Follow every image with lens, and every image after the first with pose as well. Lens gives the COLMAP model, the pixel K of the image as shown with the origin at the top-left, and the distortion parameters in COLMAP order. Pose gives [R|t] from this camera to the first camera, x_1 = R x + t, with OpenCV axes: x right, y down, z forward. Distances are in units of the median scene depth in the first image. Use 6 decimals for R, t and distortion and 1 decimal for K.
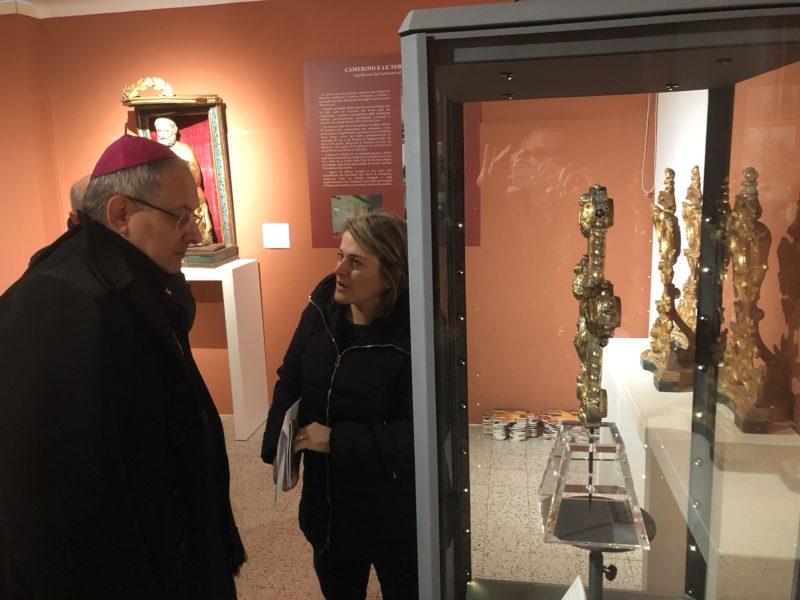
lens RADIAL K [[642.4, 0, 400.0], [0, 642.4, 300.0], [0, 0, 1]] dist [0.021478, -0.008820]
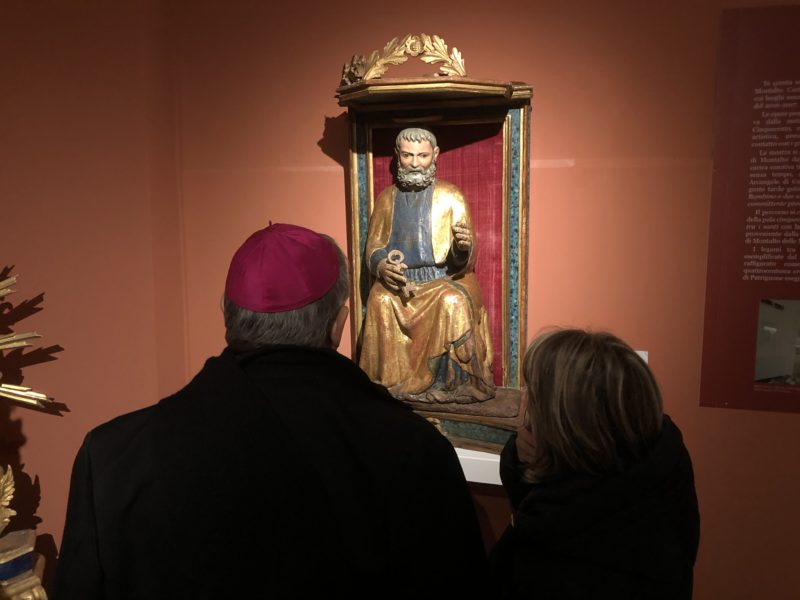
lens RADIAL K [[642.4, 0, 400.0], [0, 642.4, 300.0], [0, 0, 1]] dist [0.021478, -0.008820]
pose [[0.997067, 0.038285, -0.066272, -0.339981], [-0.042978, 0.996557, -0.070898, -0.120079], [0.063330, 0.073538, 0.995280, 0.530651]]
